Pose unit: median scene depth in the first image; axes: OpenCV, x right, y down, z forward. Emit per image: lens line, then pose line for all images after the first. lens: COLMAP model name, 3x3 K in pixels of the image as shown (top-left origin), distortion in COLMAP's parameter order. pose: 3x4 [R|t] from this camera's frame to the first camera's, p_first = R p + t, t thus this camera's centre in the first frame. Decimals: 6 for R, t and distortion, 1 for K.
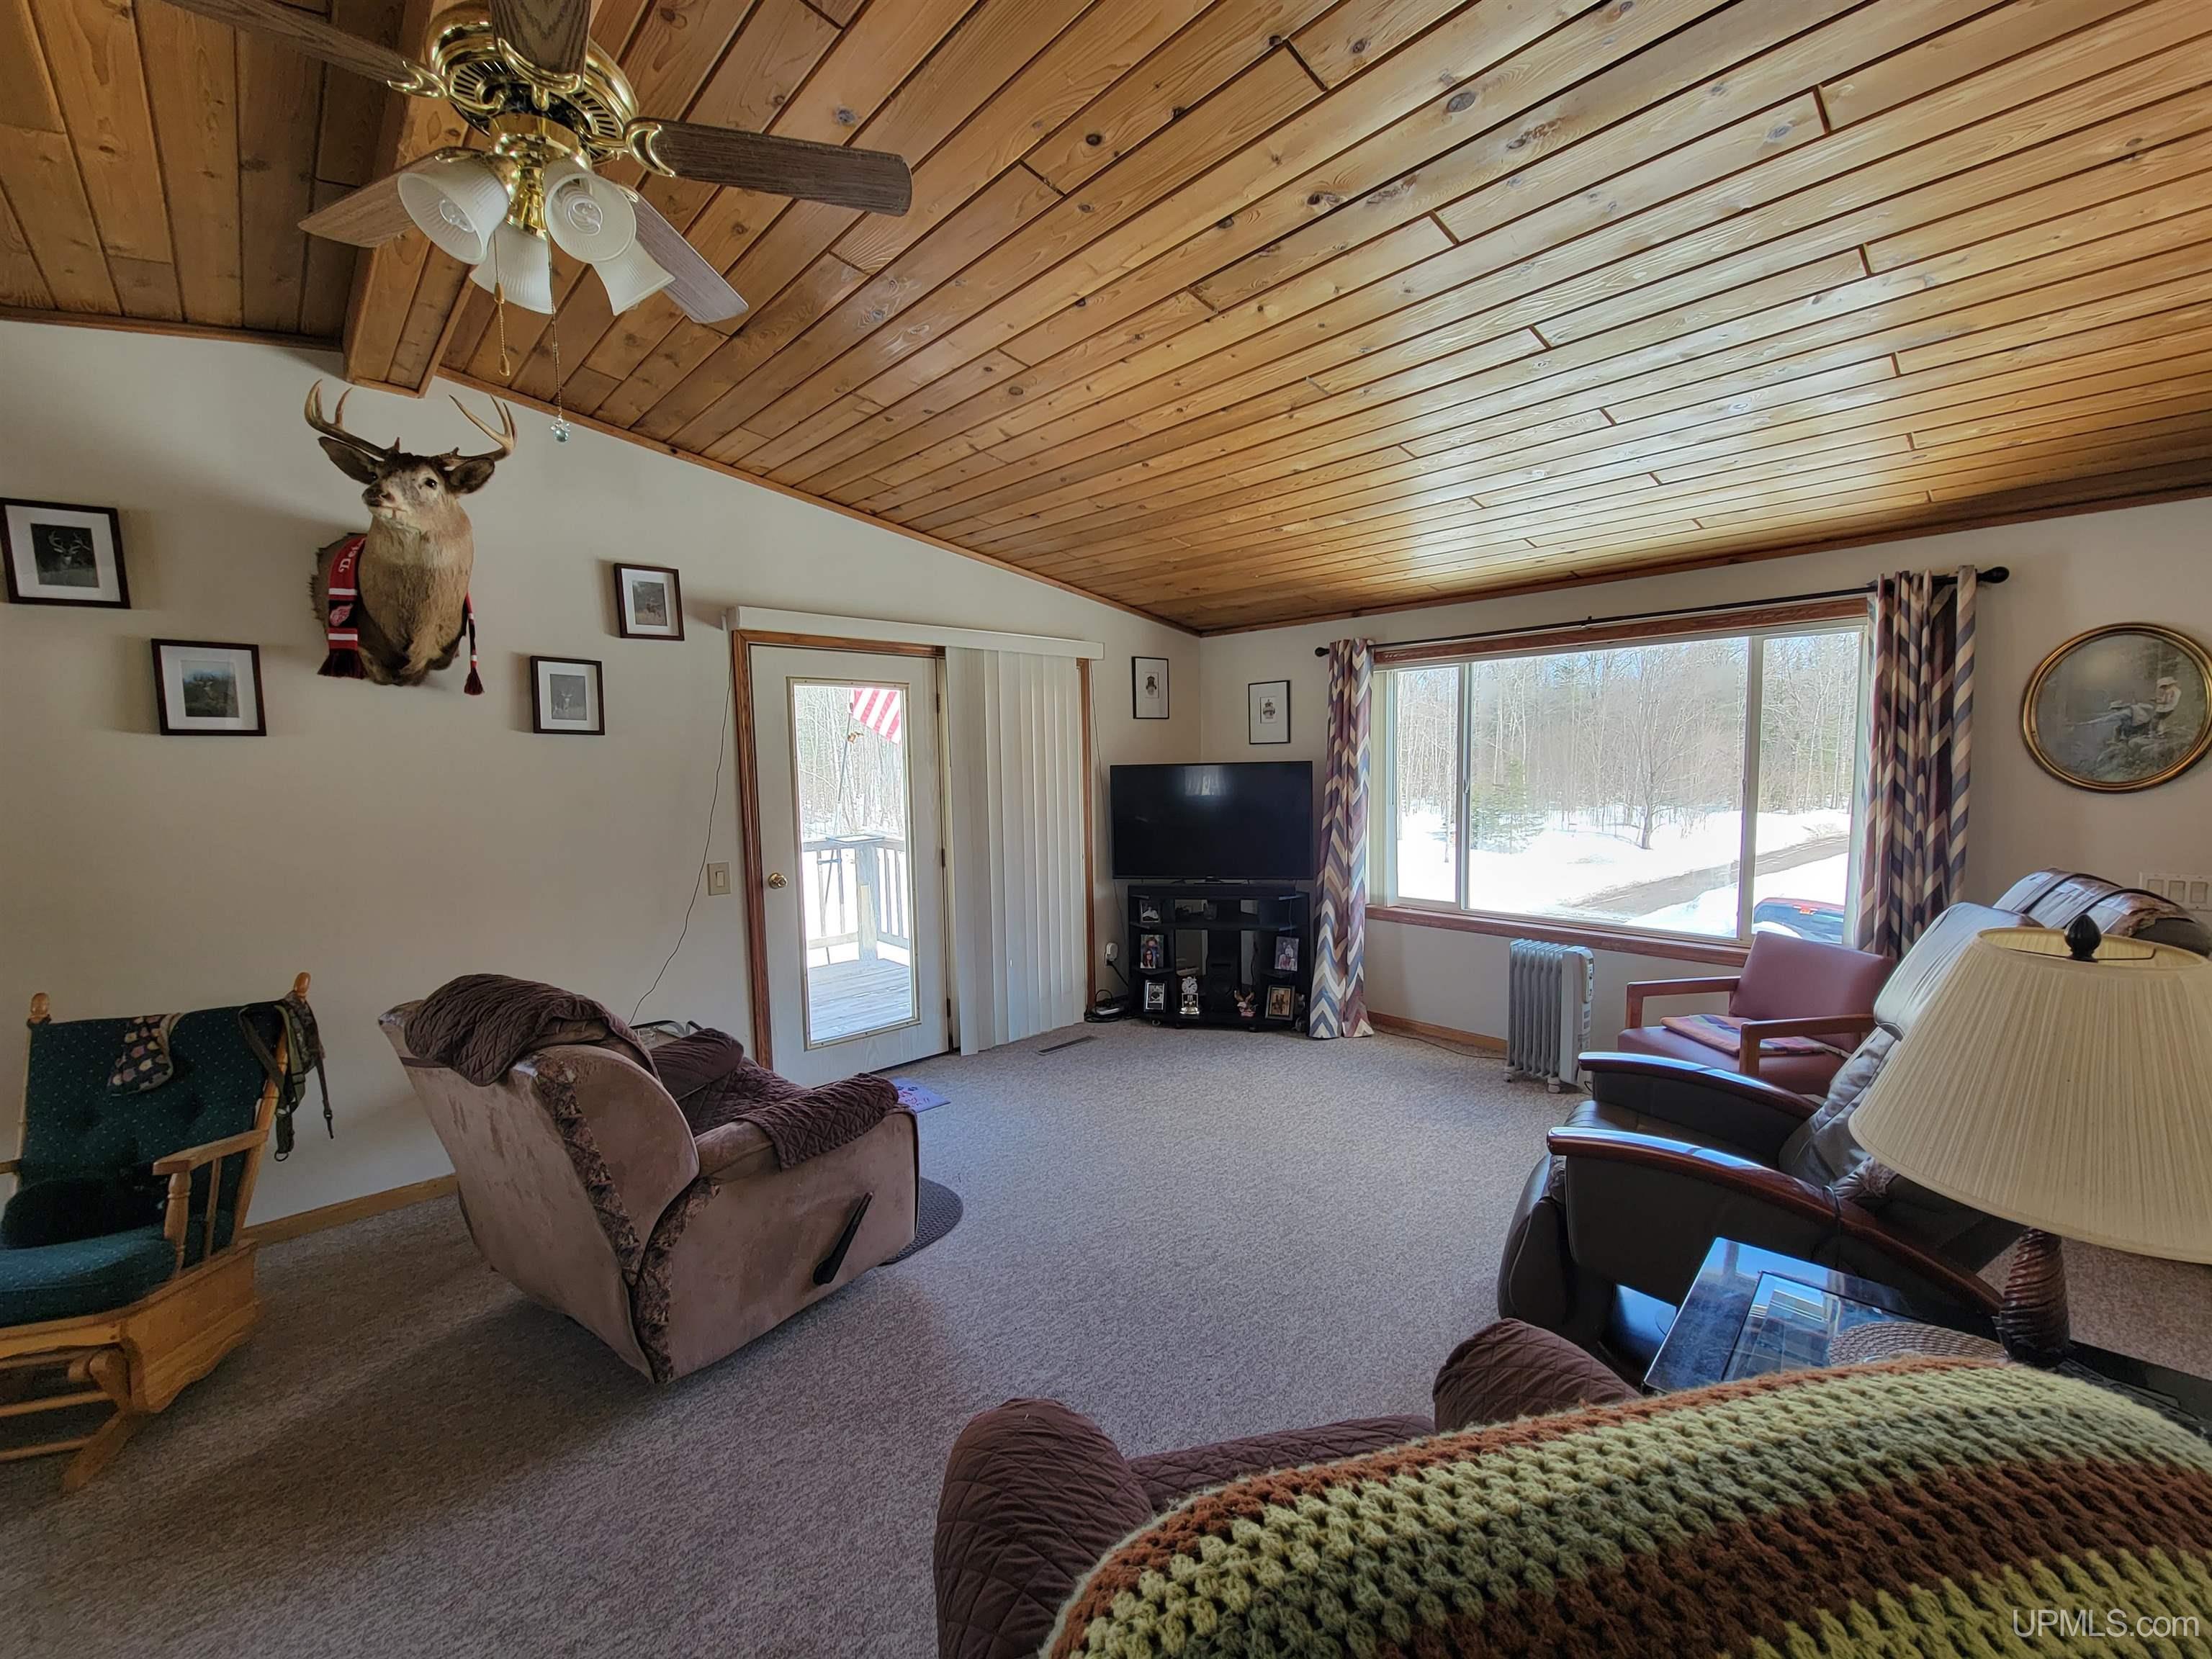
lens RADIAL K [[901.5, 0, 1107.8], [0, 901.5, 841.4], [0, 0, 1]] dist [-0.003429, -0.000711]
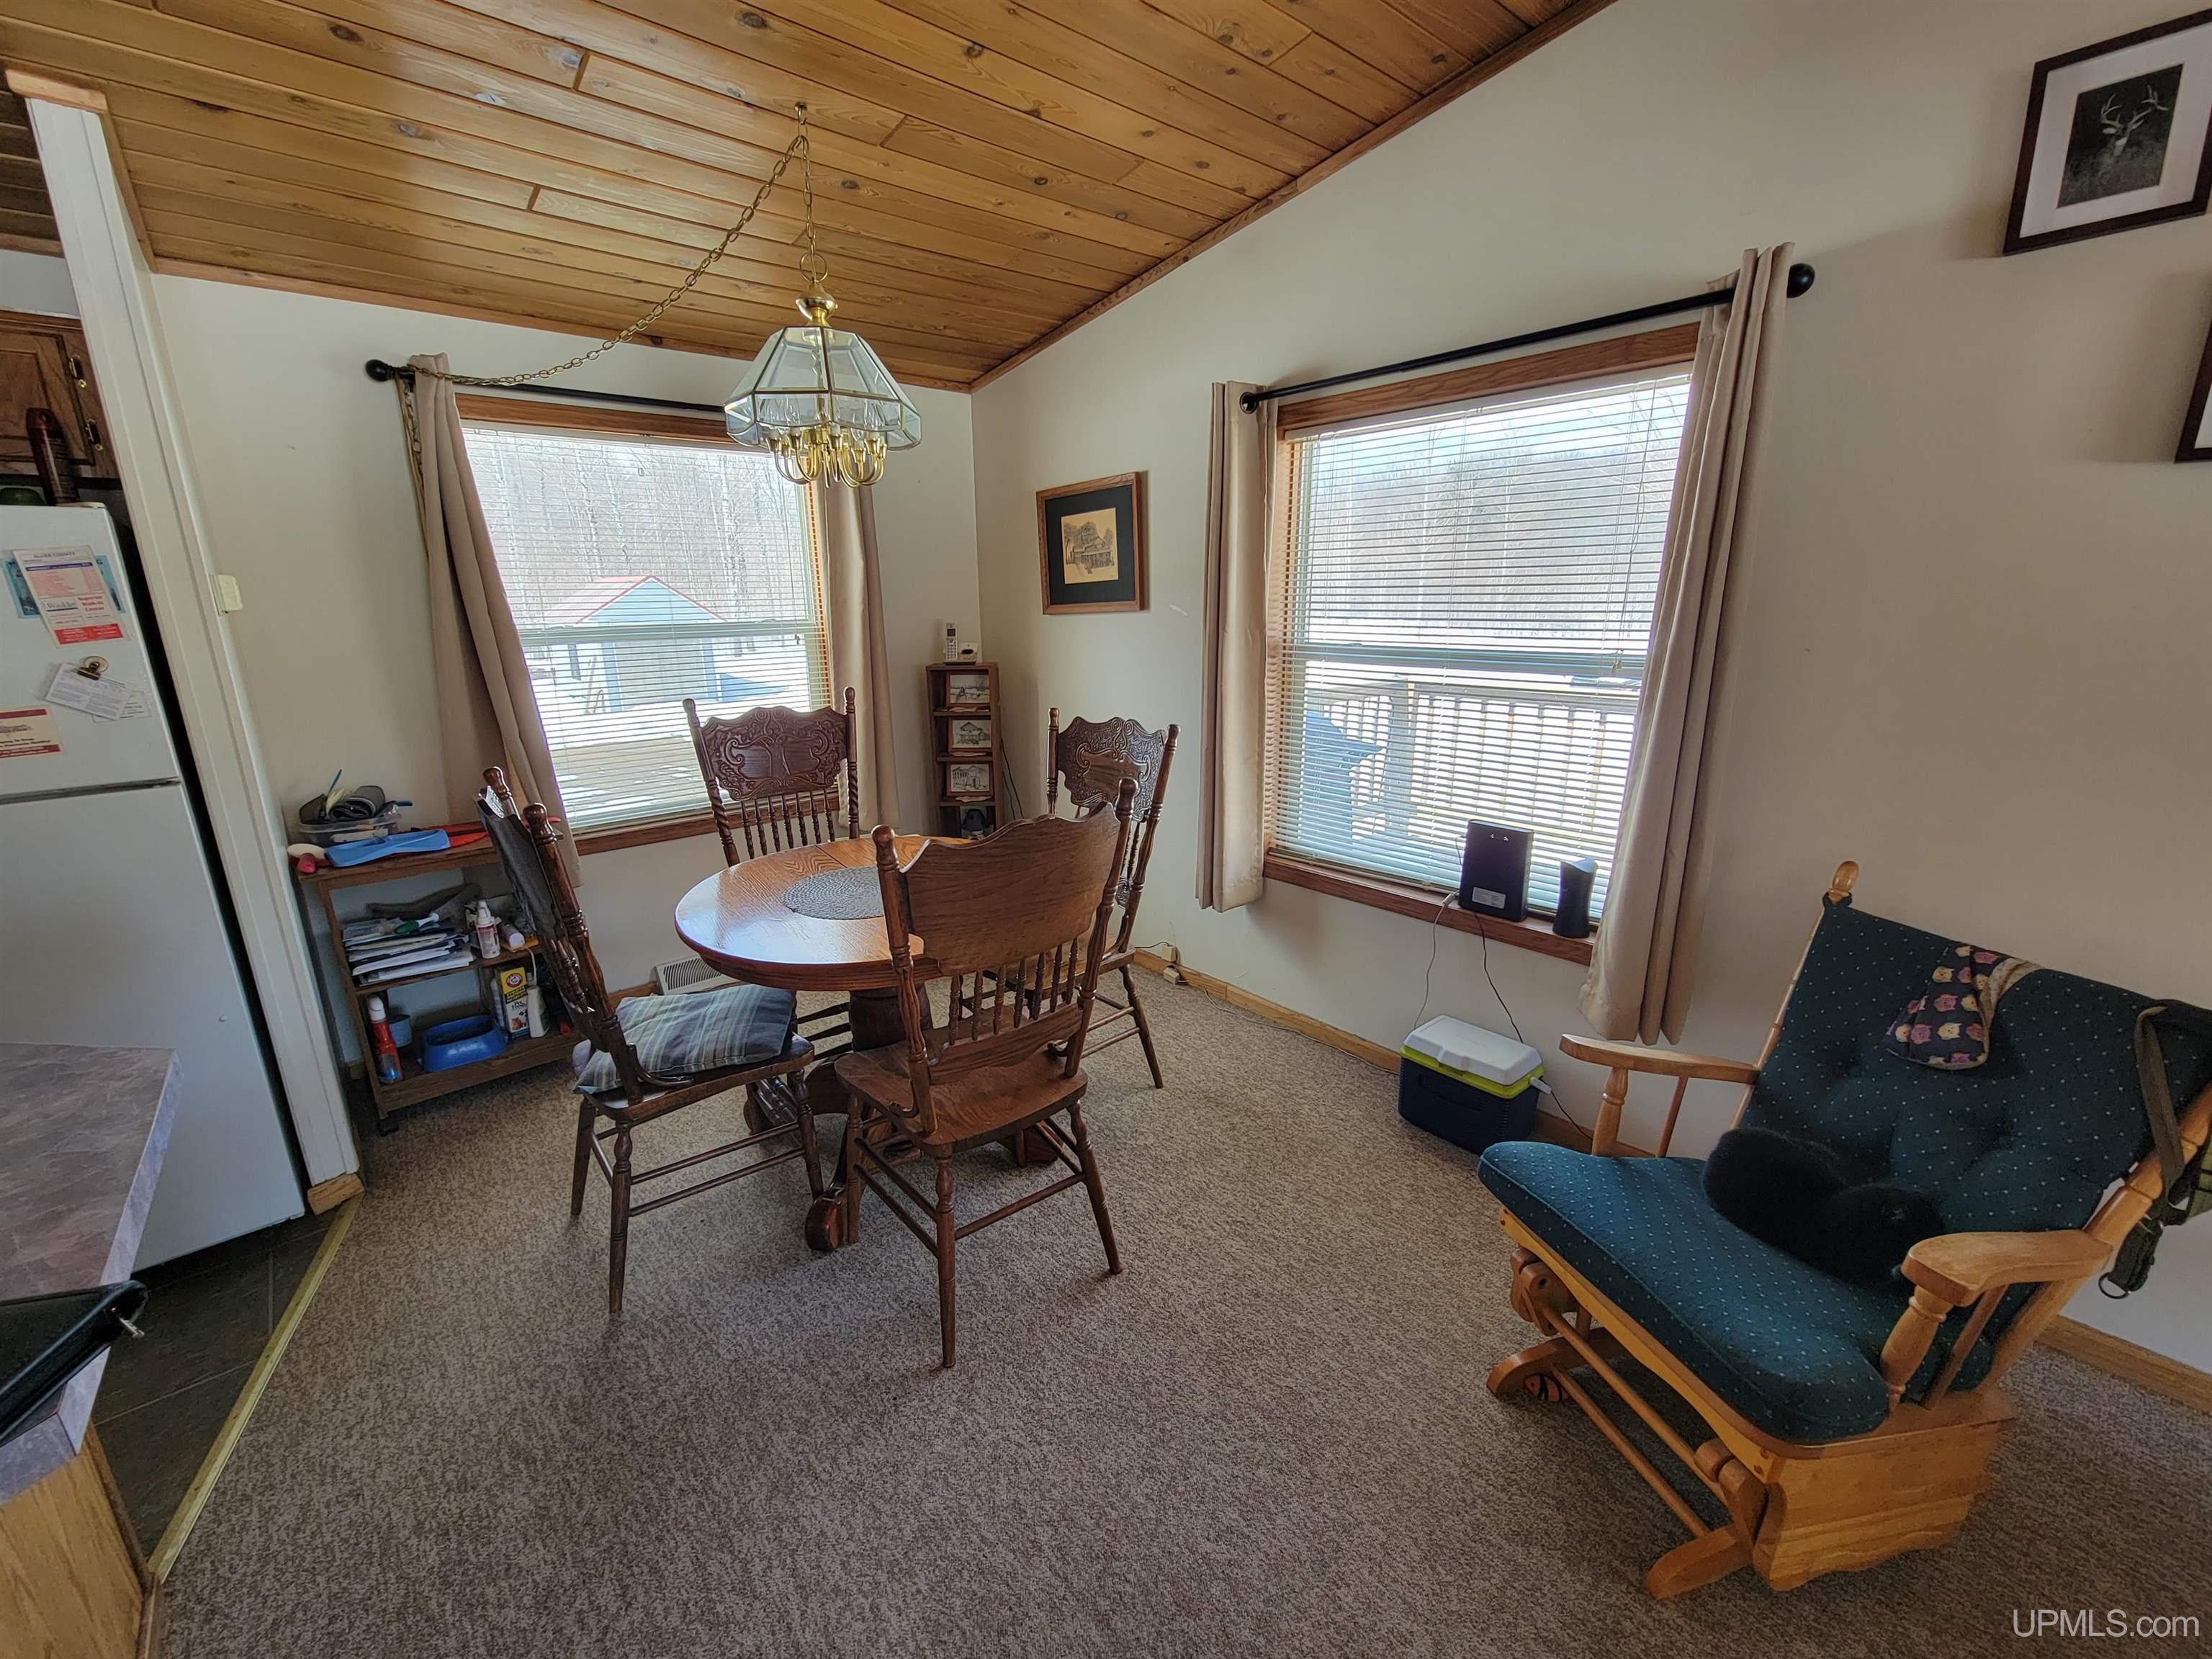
lens RADIAL K [[901.5, 0, 1107.8], [0, 901.5, 841.4], [0, 0, 1]] dist [-0.003429, -0.000711]
pose [[-0.018986, 0.275601, -0.961085, -0.262388], [-0.083060, 0.957500, 0.276214, 0.003007], [0.996364, 0.085072, 0.004712, 0.214005]]
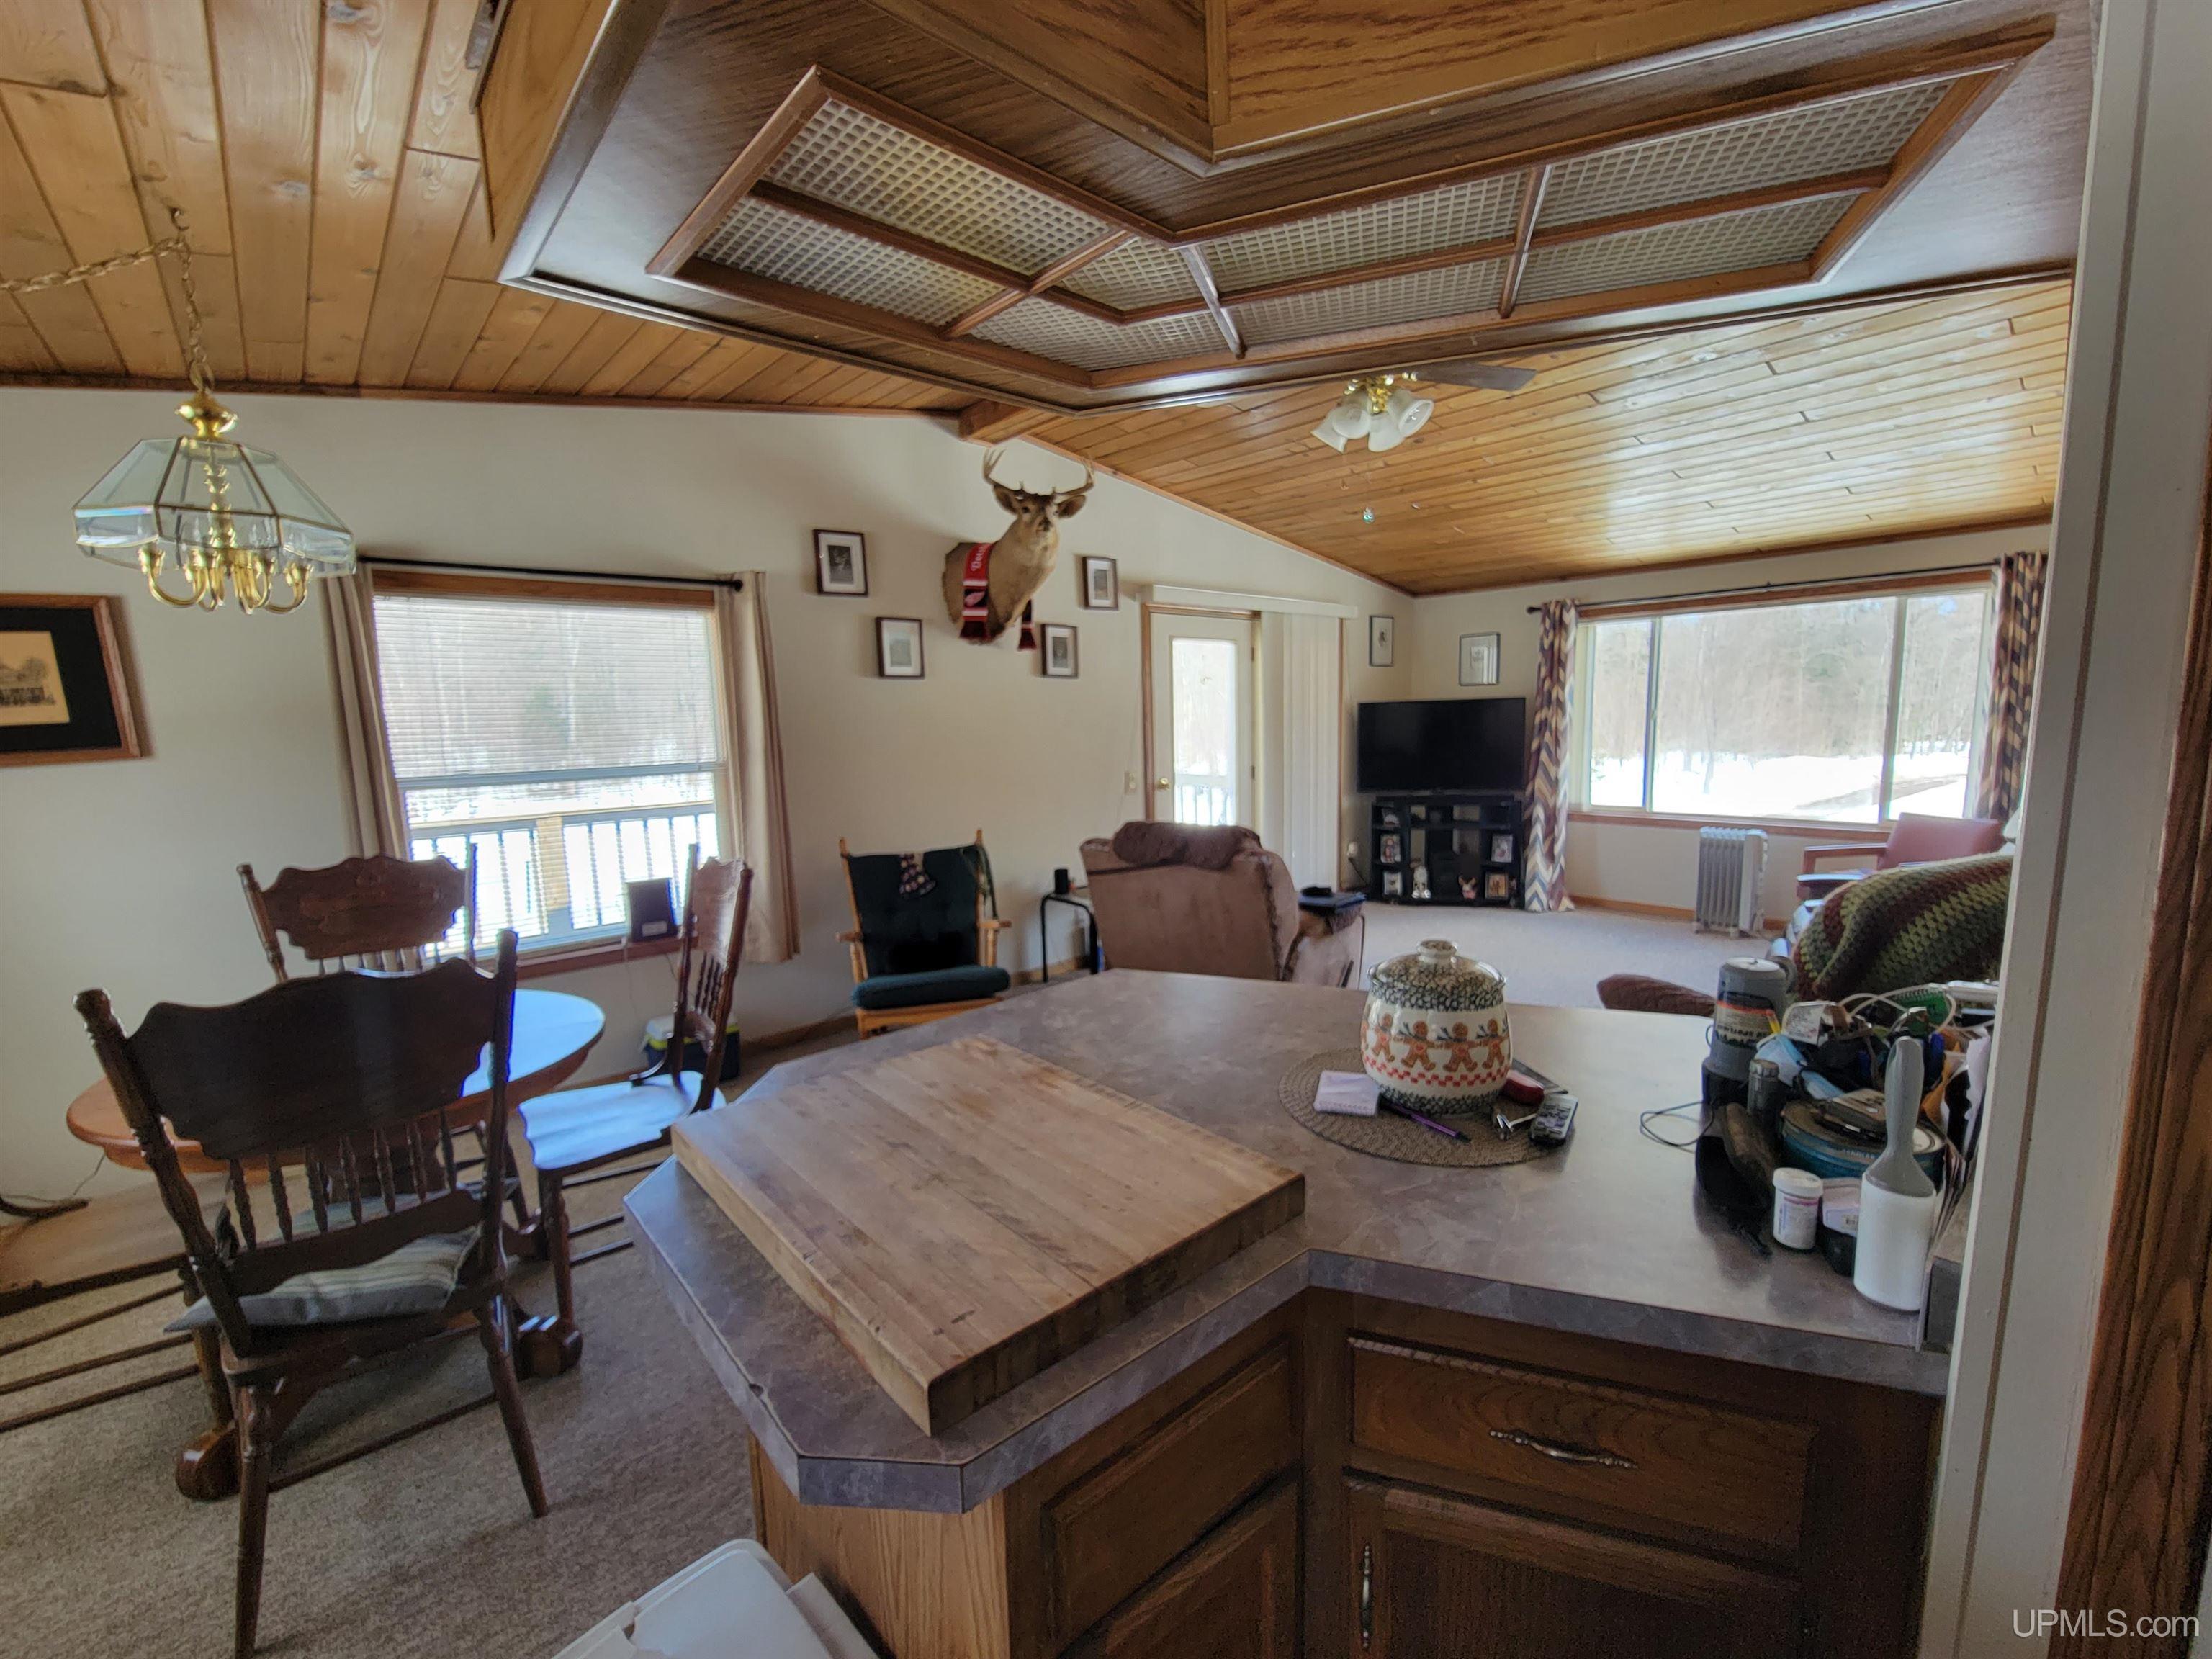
lens RADIAL K [[912.5, 0, 1110.7], [0, 912.5, 841.4], [0, 0, 1]] dist [-0.001660, -0.000626]
pose [[0.999616, -0.005345, -0.027174, -0.350260], [0.006676, 0.998769, 0.049153, 0.051332], [0.026878, -0.049316, 0.998422, -0.336818]]
